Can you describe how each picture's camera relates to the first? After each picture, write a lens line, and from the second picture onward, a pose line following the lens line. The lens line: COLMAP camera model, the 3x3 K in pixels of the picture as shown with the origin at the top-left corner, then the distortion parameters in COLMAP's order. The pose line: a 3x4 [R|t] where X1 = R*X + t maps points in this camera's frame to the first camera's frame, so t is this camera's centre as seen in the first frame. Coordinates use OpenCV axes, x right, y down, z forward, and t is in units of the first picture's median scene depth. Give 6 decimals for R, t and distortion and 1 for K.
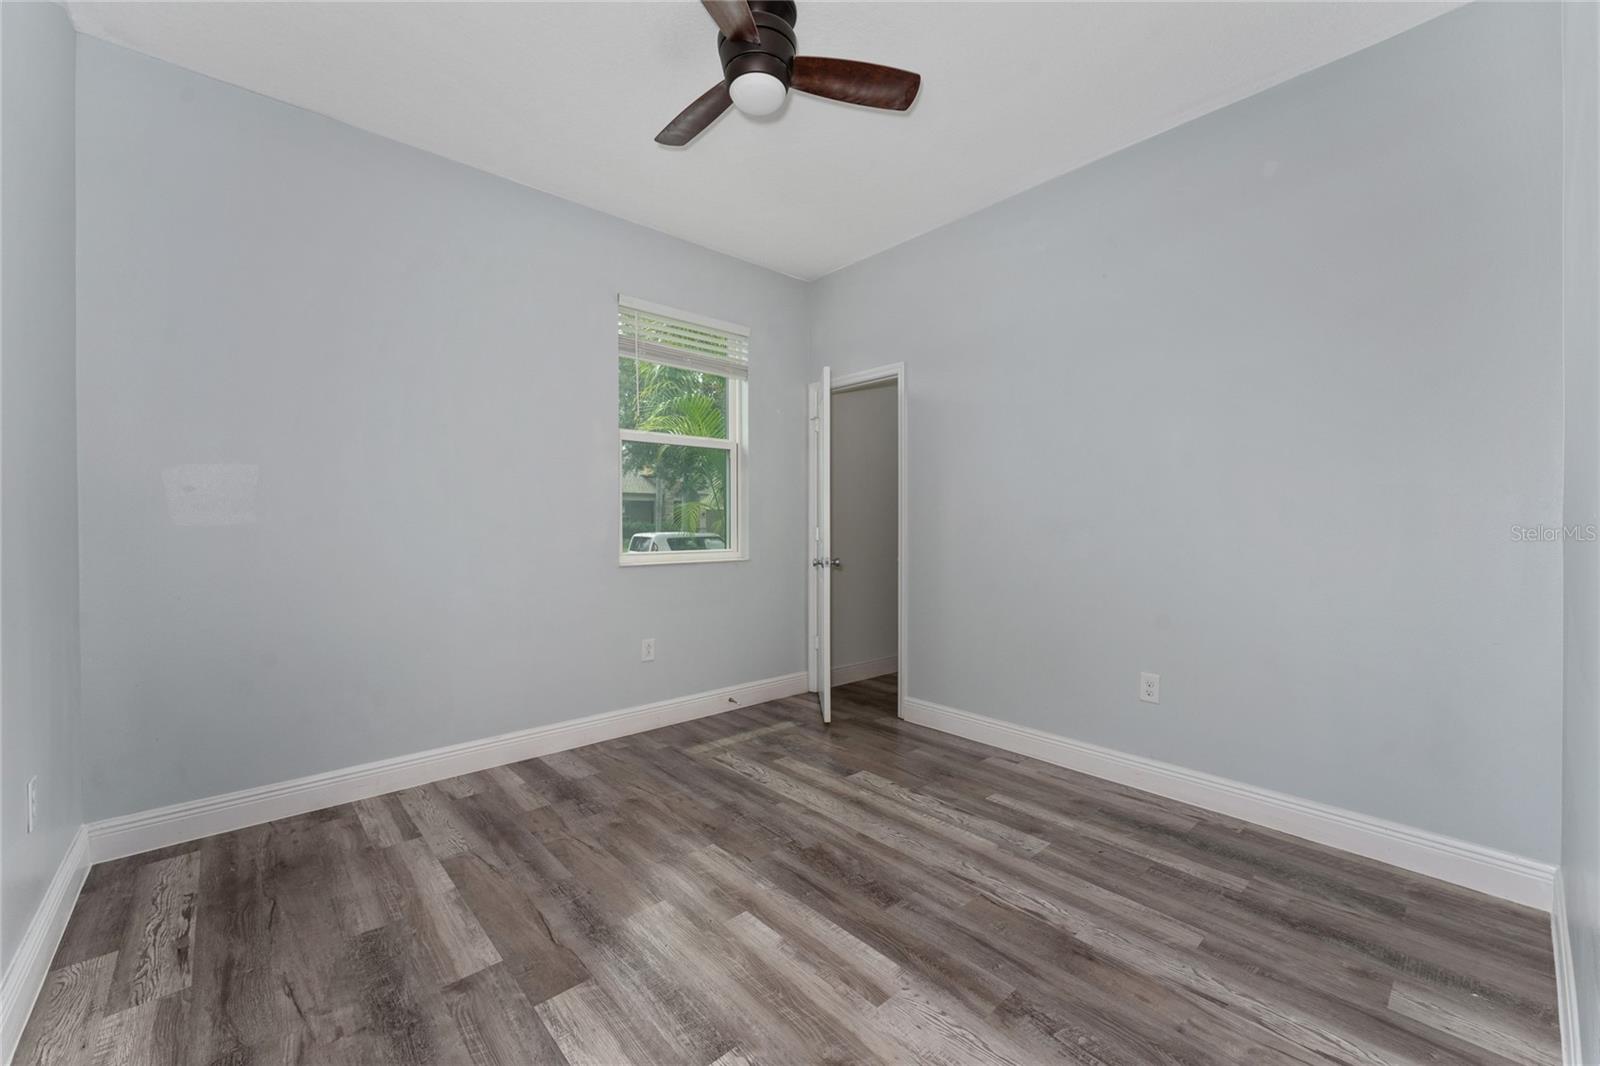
lens RADIAL K [[643.5, 0, 800.6], [0, 643.5, 528.9], [0, 0, 1]] dist [0.002184, -0.000172]
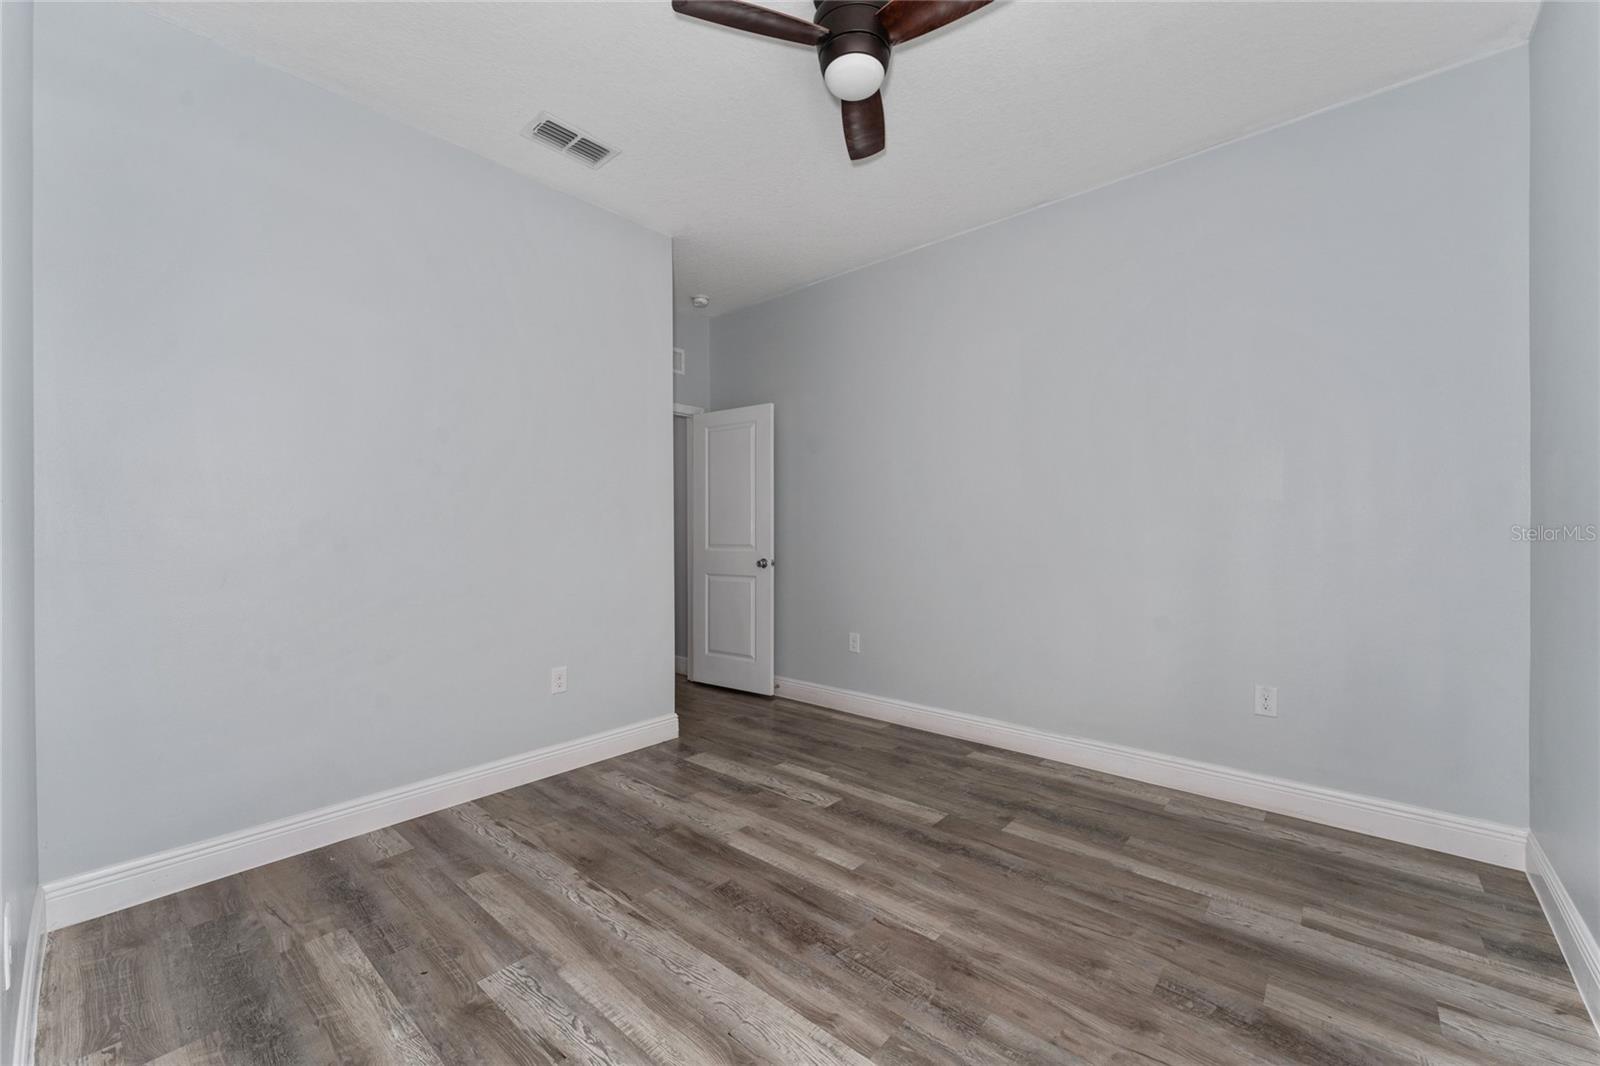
lens RADIAL K [[643.5, 0, 799.3], [0, 643.5, 532.2], [0, 0, 1]] dist [0.002184, -0.000172]
pose [[-0.993062, 0.005305, -0.117474, 0.132448], [0.004380, 0.999957, 0.008125, -0.014810], [0.117512, 0.007554, -0.993043, 1.991470]]
